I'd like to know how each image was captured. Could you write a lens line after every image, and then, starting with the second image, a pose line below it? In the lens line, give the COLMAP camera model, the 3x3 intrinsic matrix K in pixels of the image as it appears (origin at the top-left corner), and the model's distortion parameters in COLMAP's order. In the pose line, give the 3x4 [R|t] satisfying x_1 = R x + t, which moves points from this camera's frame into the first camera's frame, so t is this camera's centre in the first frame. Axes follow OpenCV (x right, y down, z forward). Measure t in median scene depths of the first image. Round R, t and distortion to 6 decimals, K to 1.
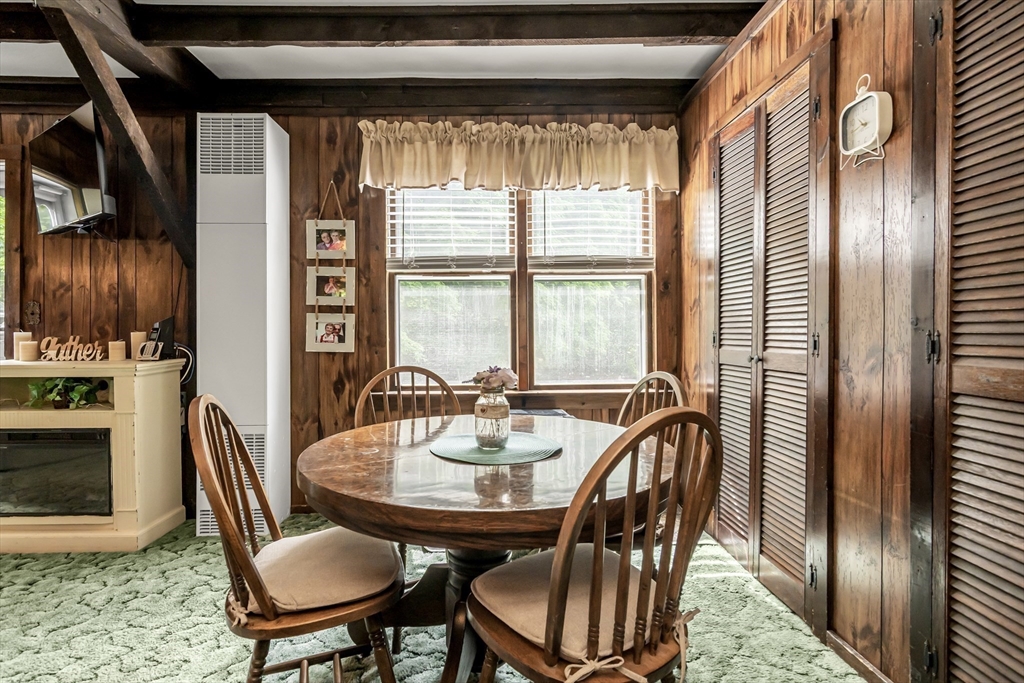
lens RADIAL K [[525.4, 0, 509.1], [0, 525.4, 327.3], [0, 0, 1]] dist [0.000557, 0.001583]
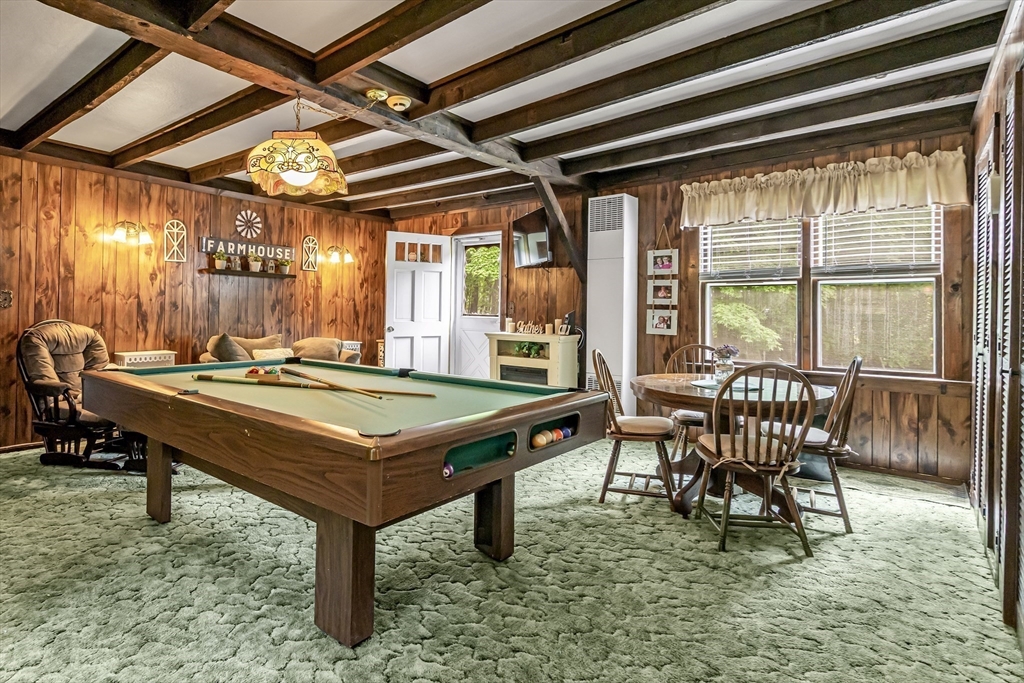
lens RADIAL K [[525.4, 0, 496.4], [0, 525.4, 306.2], [0, 0, 1]] dist [0.000557, 0.001583]
pose [[0.774265, 0.005943, -0.632834, 0.265710], [-0.012238, 0.999910, -0.005584, -0.022060], [0.632744, 0.012068, 0.774267, -0.516123]]
